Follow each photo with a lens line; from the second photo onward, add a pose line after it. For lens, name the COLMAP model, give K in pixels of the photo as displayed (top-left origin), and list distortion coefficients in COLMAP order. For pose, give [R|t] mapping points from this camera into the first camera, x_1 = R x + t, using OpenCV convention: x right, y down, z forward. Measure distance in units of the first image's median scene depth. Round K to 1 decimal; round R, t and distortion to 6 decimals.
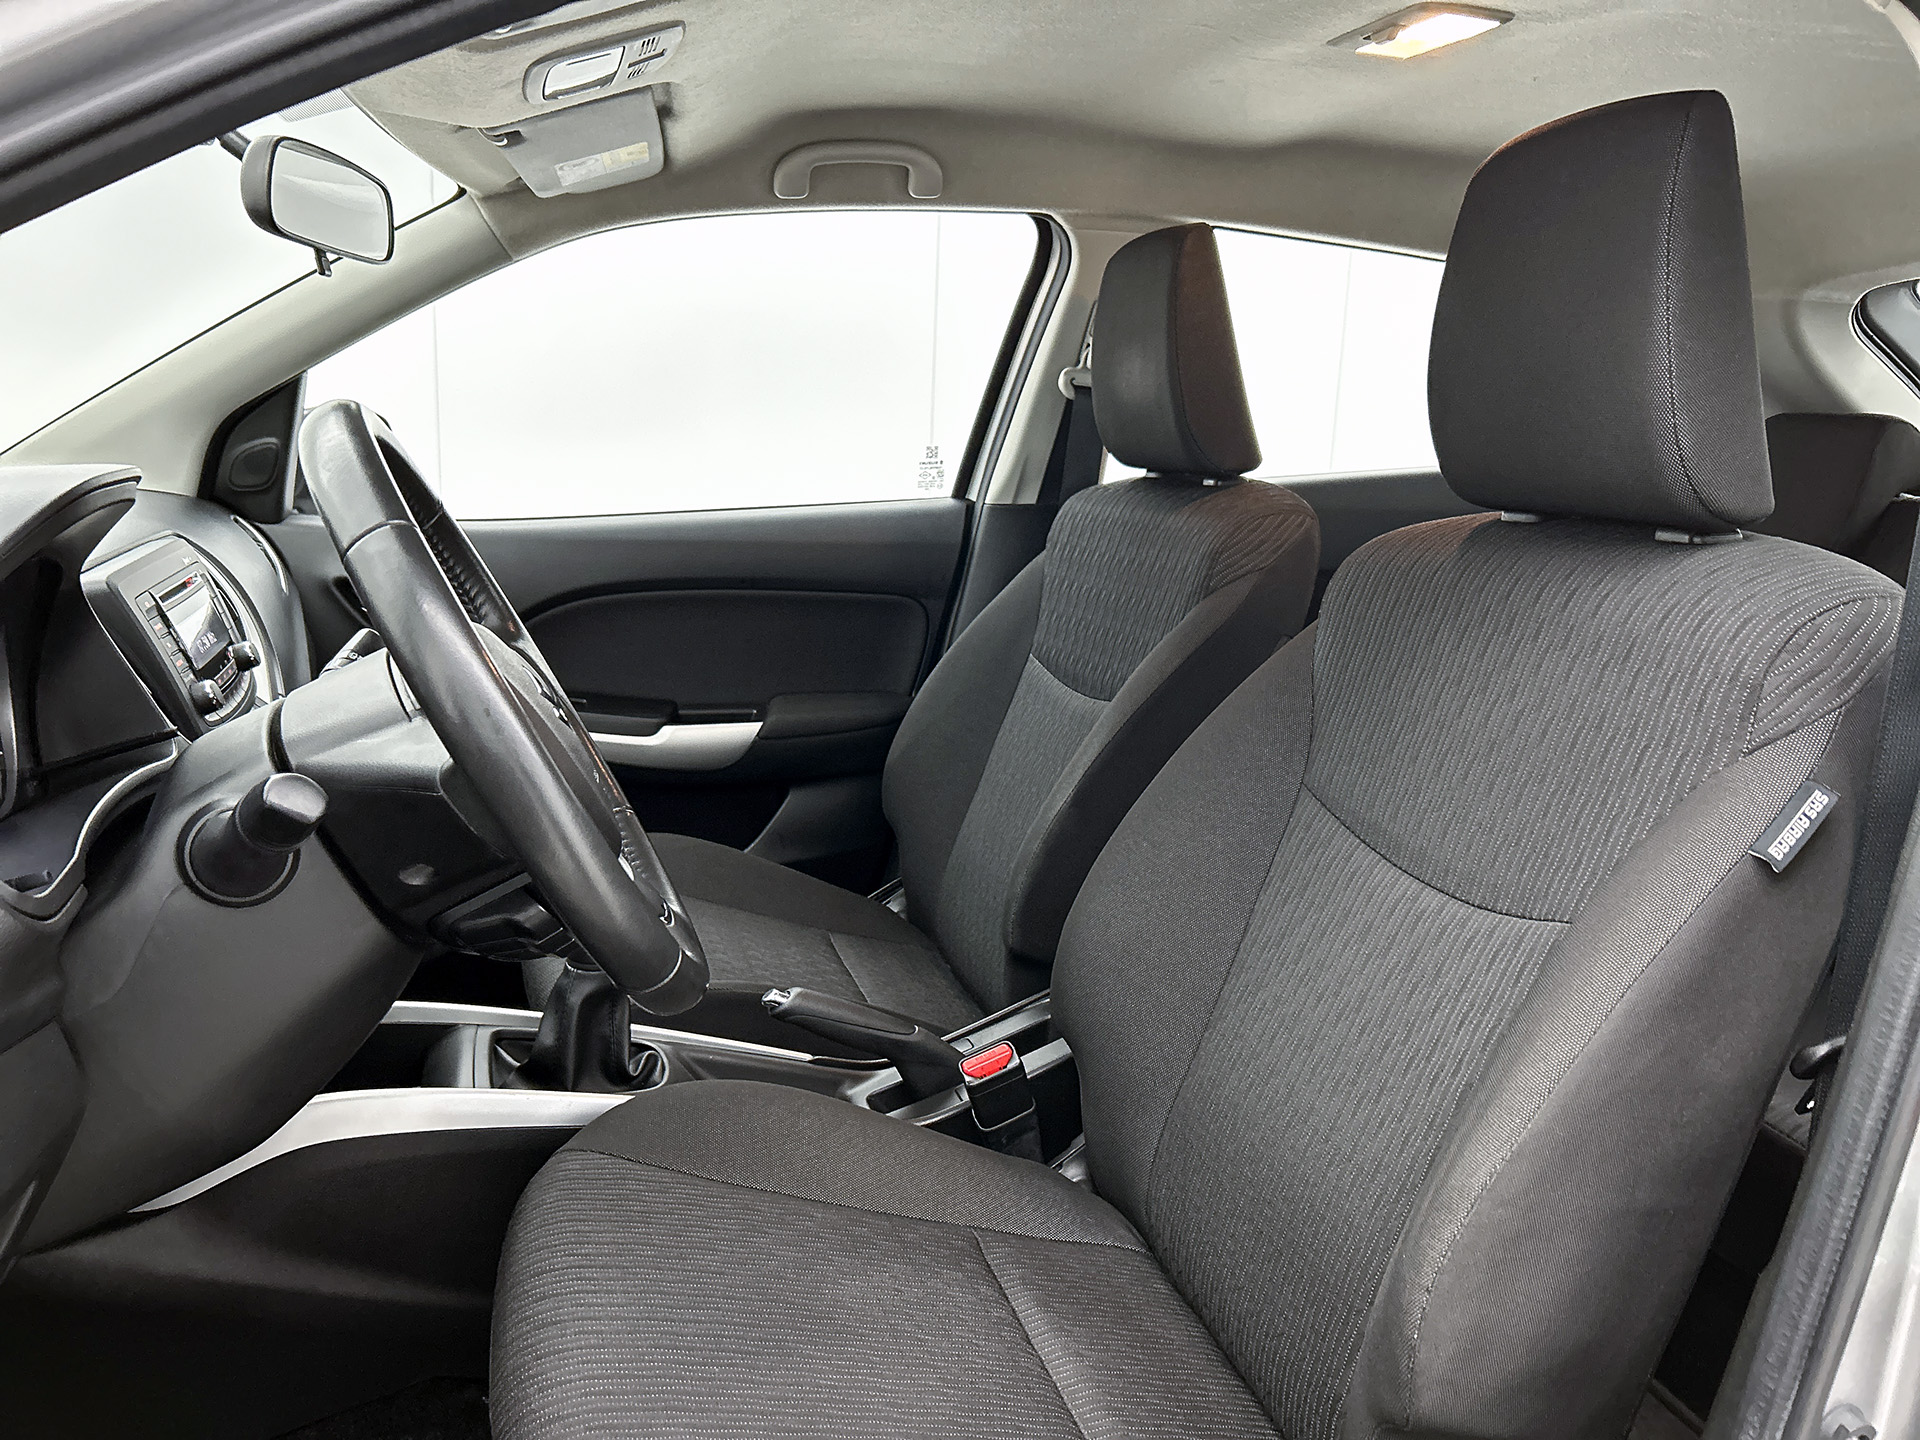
lens RADIAL K [[1494.4, 0, 946.7], [0, 1494.4, 719.9], [0, 0, 1]] dist [0.049472, -0.052844]
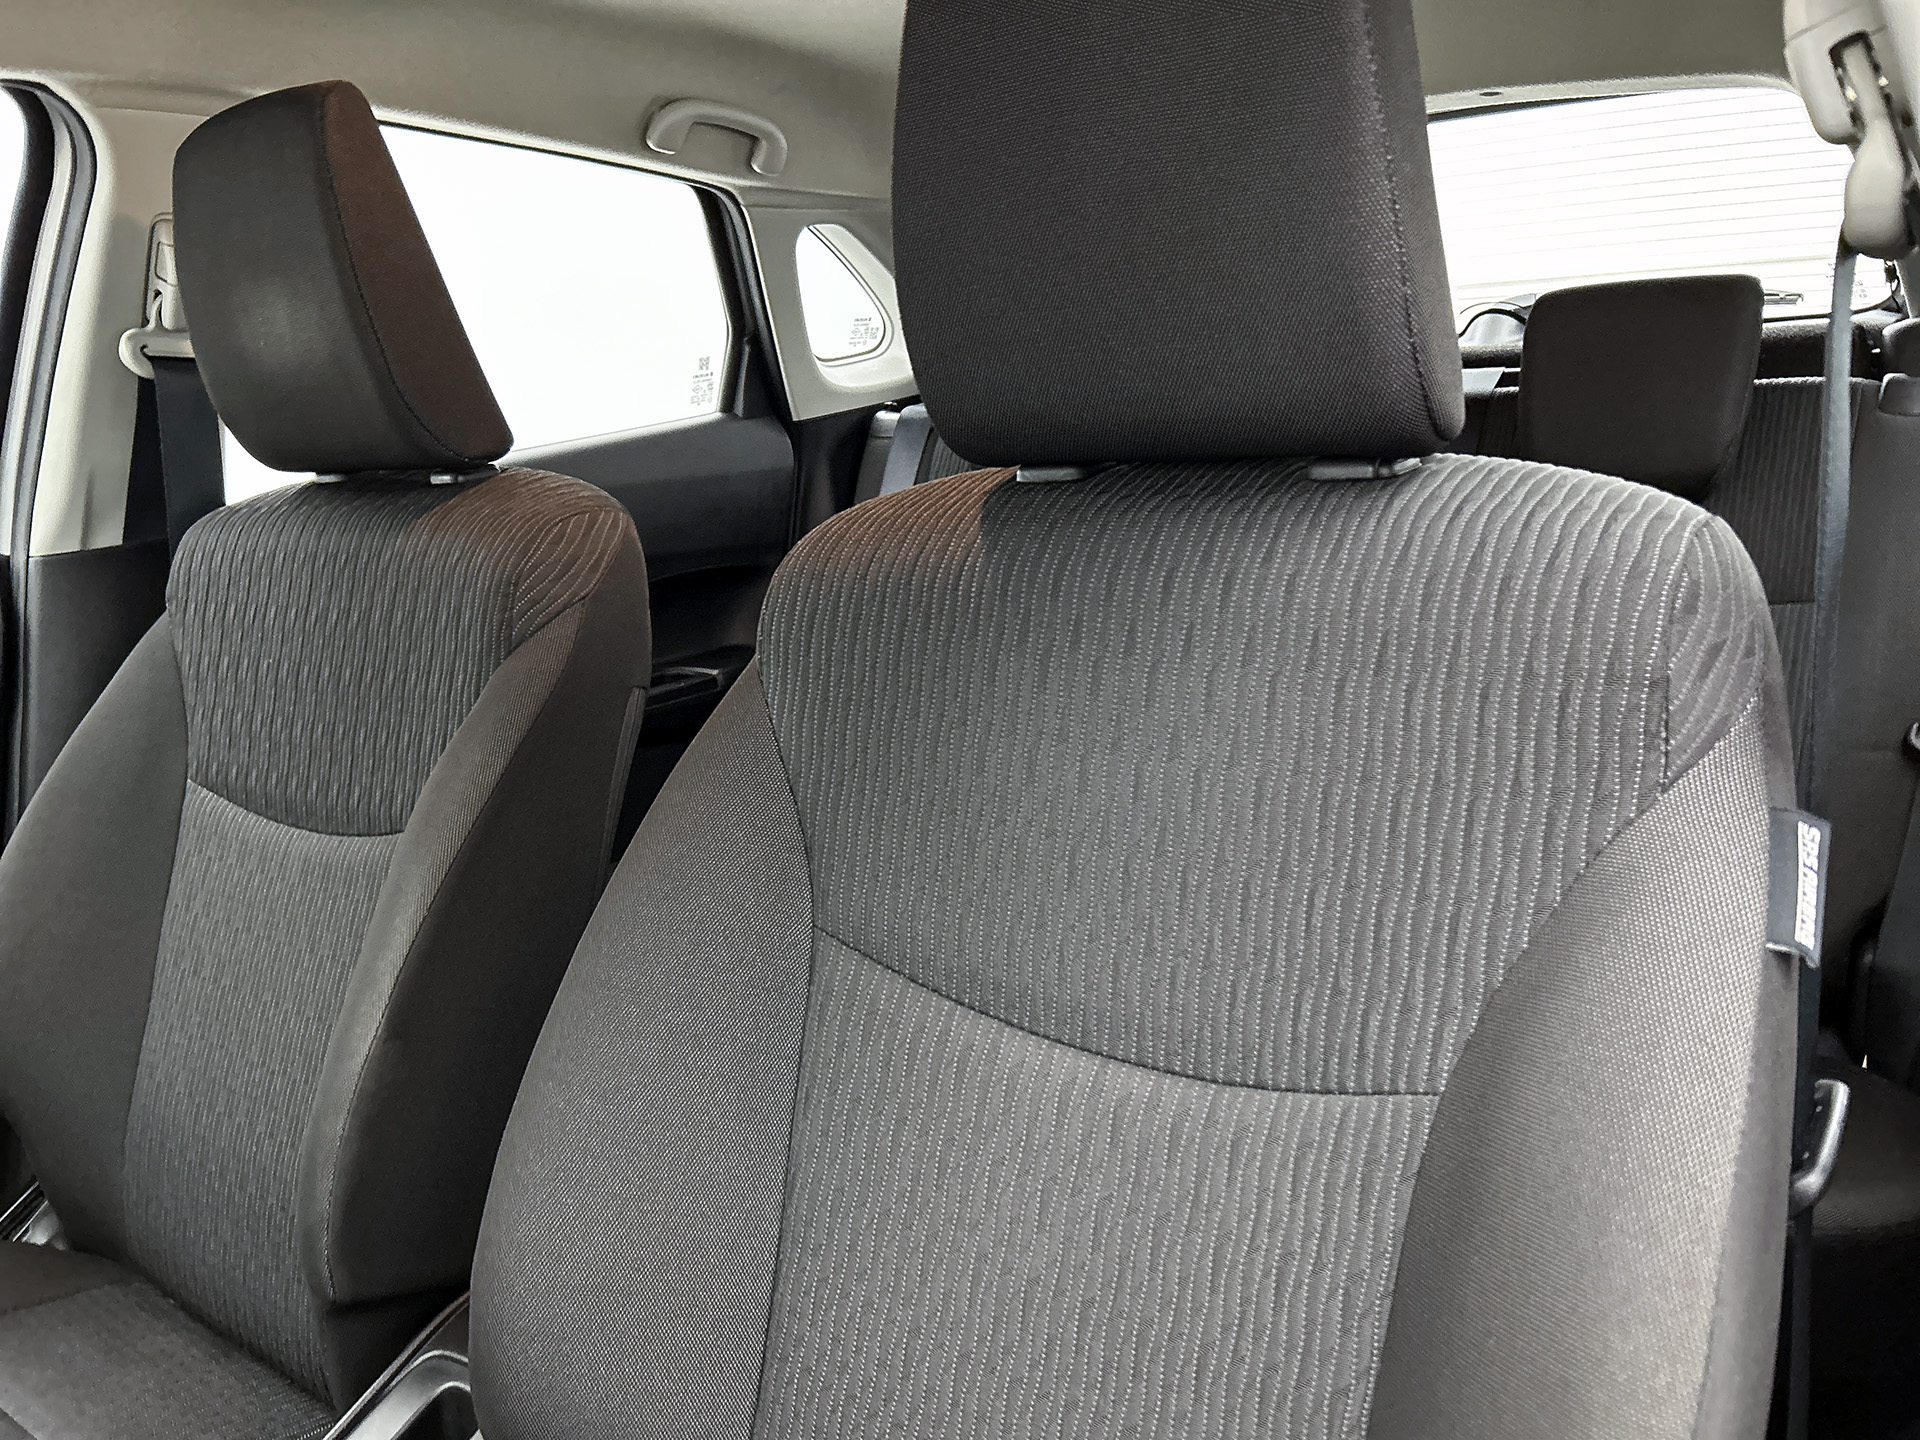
lens RADIAL K [[1494.4, 0, 969.9], [0, 1494.4, 733.4], [0, 0, 1]] dist [0.049472, -0.052844]
pose [[0.802844, -0.217380, 0.555146, -0.029653], [0.203280, 0.975170, 0.087869, -0.053739], [-0.560463, 0.042305, 0.827098, 0.289525]]
